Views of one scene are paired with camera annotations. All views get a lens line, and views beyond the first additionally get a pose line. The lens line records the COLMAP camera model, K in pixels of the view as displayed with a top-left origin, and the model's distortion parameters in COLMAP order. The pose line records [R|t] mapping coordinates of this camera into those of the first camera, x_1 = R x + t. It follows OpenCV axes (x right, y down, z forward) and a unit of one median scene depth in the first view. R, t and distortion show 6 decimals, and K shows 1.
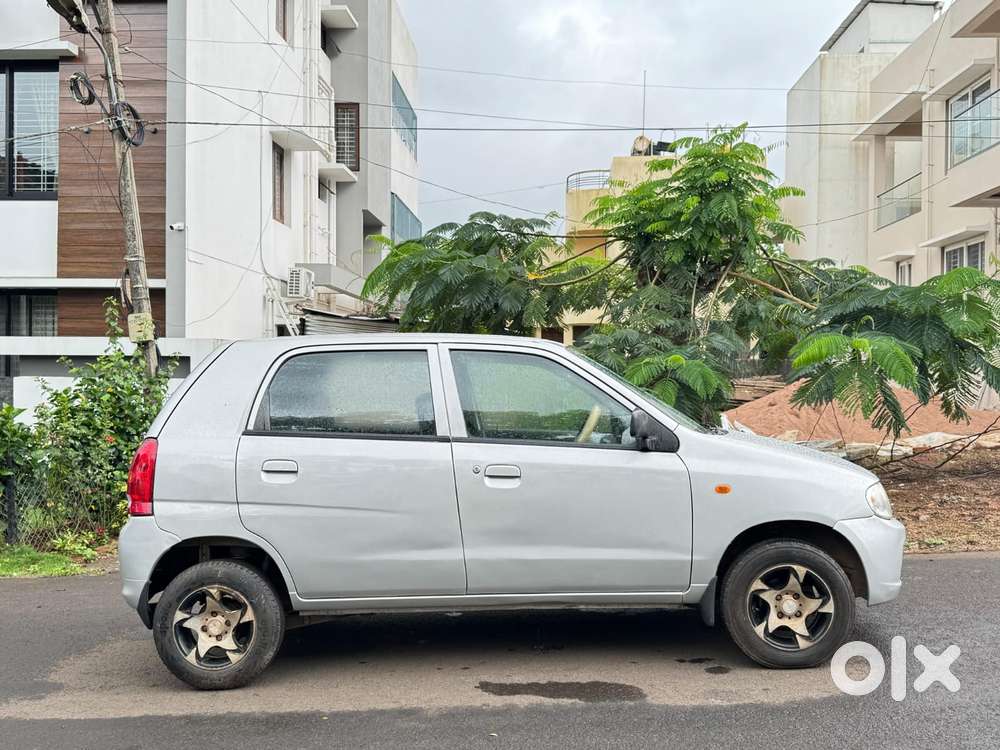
lens RADIAL K [[910.3, 0, 500.0], [0, 910.3, 375.0], [0, 0, 1]] dist [0.148586, -0.286589]
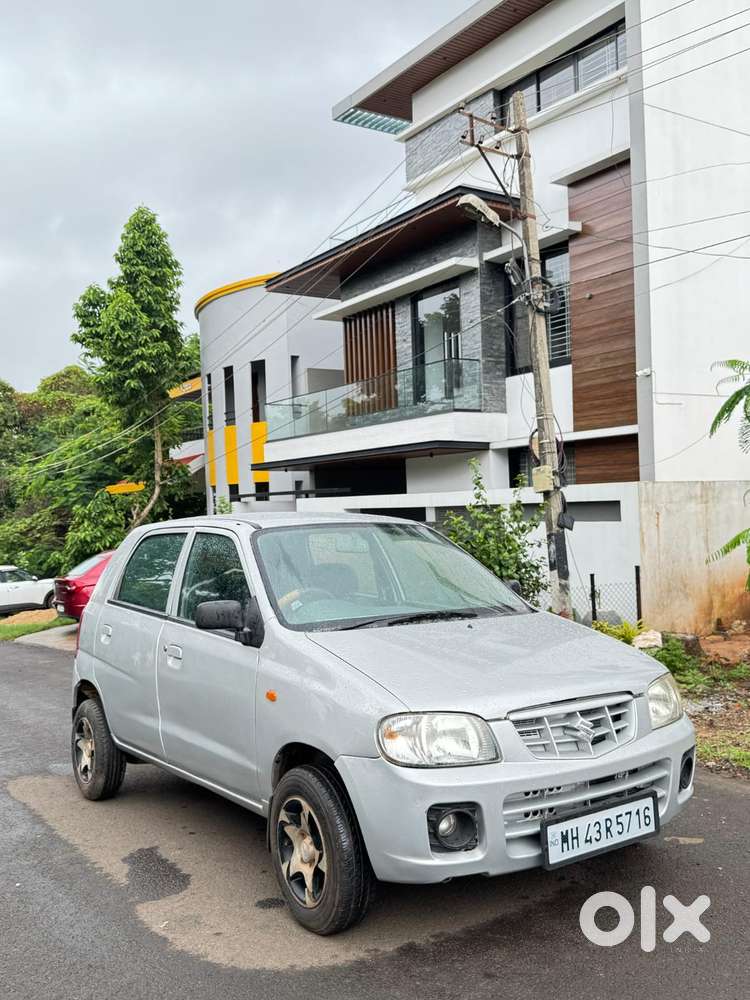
lens RADIAL K [[880.0, 0, 371.8], [0, 880.0, 500.6], [0, 0, 1]] dist [0.152599, -0.253654]
pose [[0.617958, -0.038747, -0.785256, 0.241770], [0.039372, 0.999057, -0.018313, -0.010550], [0.785225, -0.019601, 0.618900, 0.137556]]
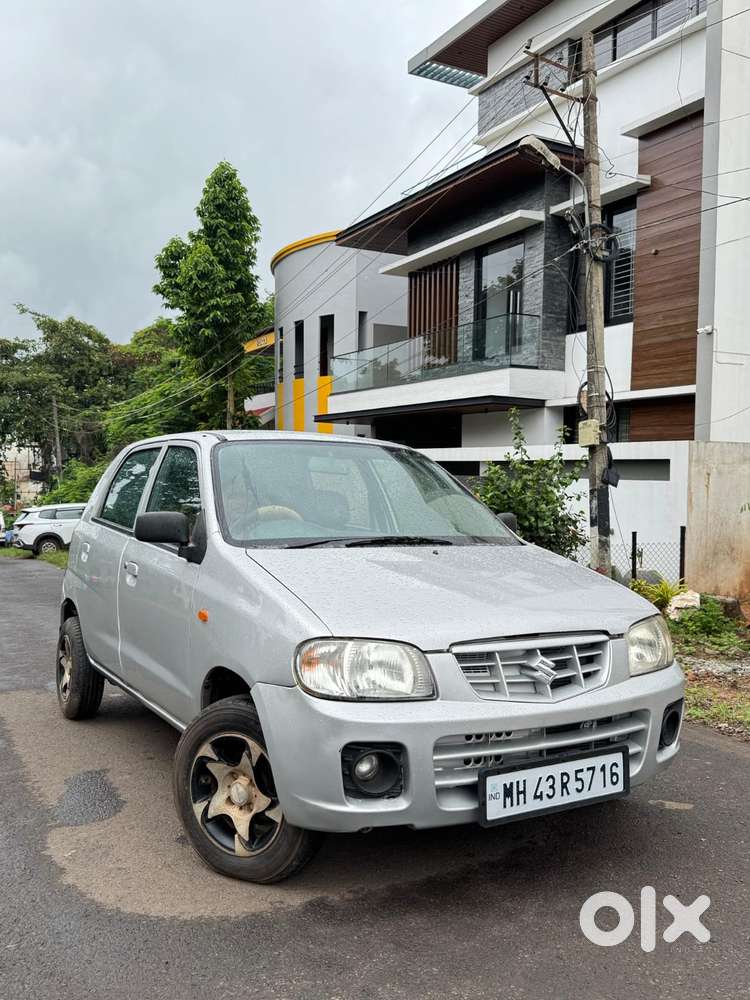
lens RADIAL K [[840.4, 0, 378.5], [0, 840.4, 499.2], [0, 0, 1]] dist [0.134209, -0.193538]
pose [[0.559691, 0.026301, -0.828284, 0.229470], [-0.007144, 0.999612, 0.026914, 0.001356], [0.828671, -0.009146, 0.559662, 0.178450]]
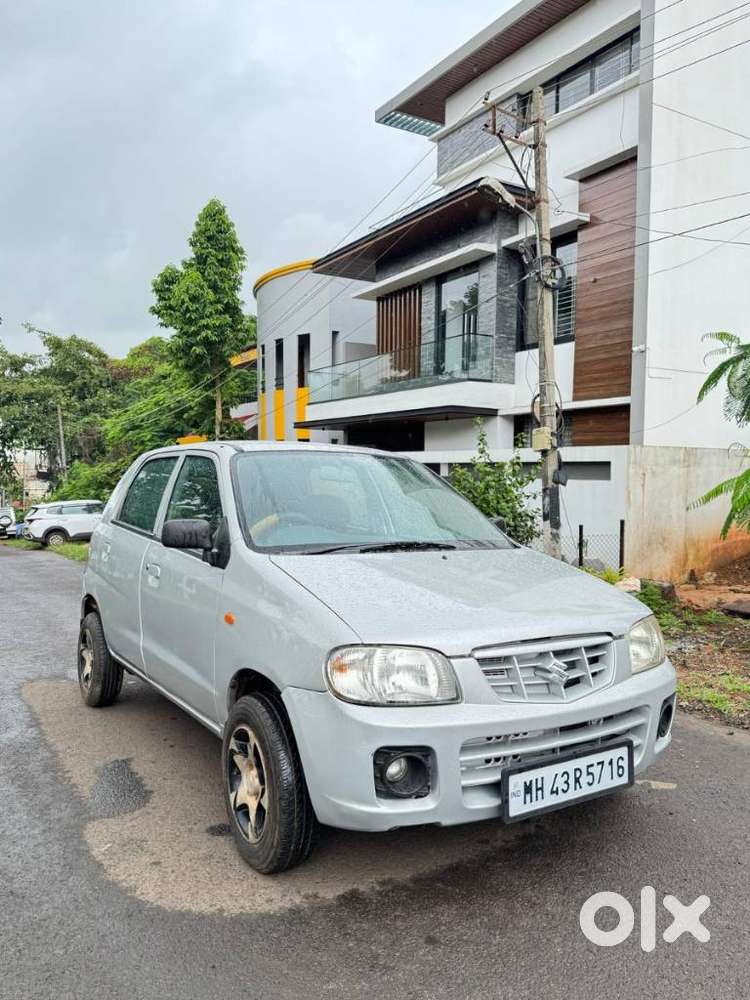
lens RADIAL K [[732.1, 0, 370.6], [0, 732.1, 497.0], [0, 0, 1]] dist [0.136234, -0.207281]
pose [[0.586798, 0.026275, -0.809307, 0.213129], [-0.003255, 0.999542, 0.030090, -0.001747], [0.809727, -0.015022, 0.586614, 0.176390]]
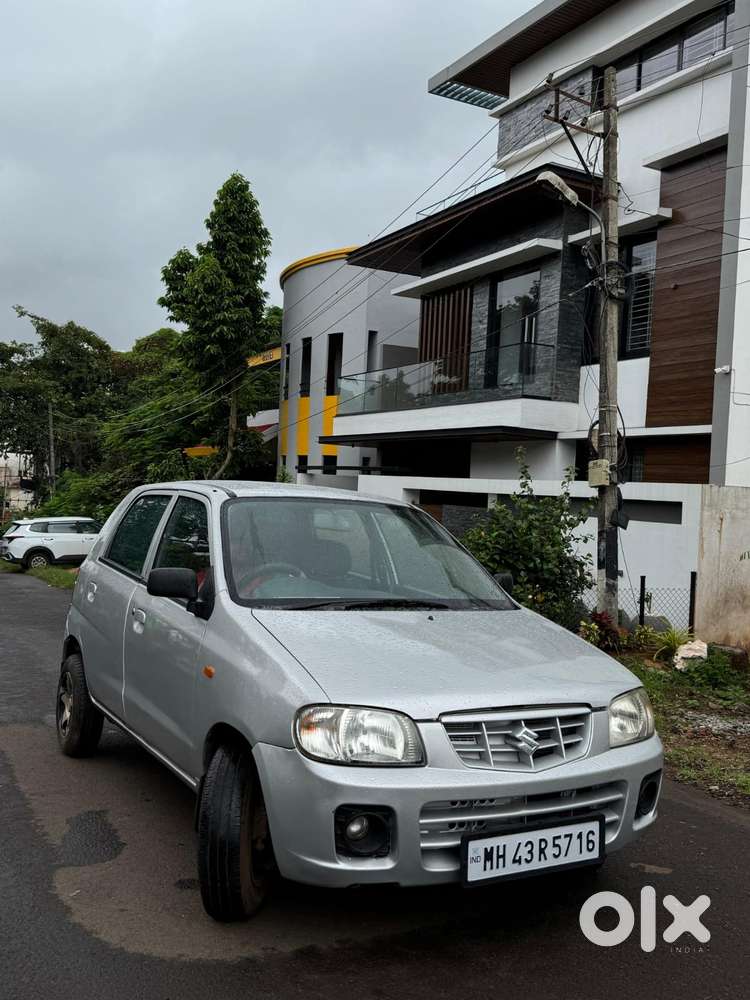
lens RADIAL K [[880.0, 0, 371.8], [0, 880.0, 500.6], [0, 0, 1]] dist [0.152599, -0.253654]
pose [[0.548325, 0.027299, -0.835820, 0.246655], [-0.042701, 0.999077, 0.004618, -0.010023], [0.835175, 0.033158, 0.548984, 0.167488]]
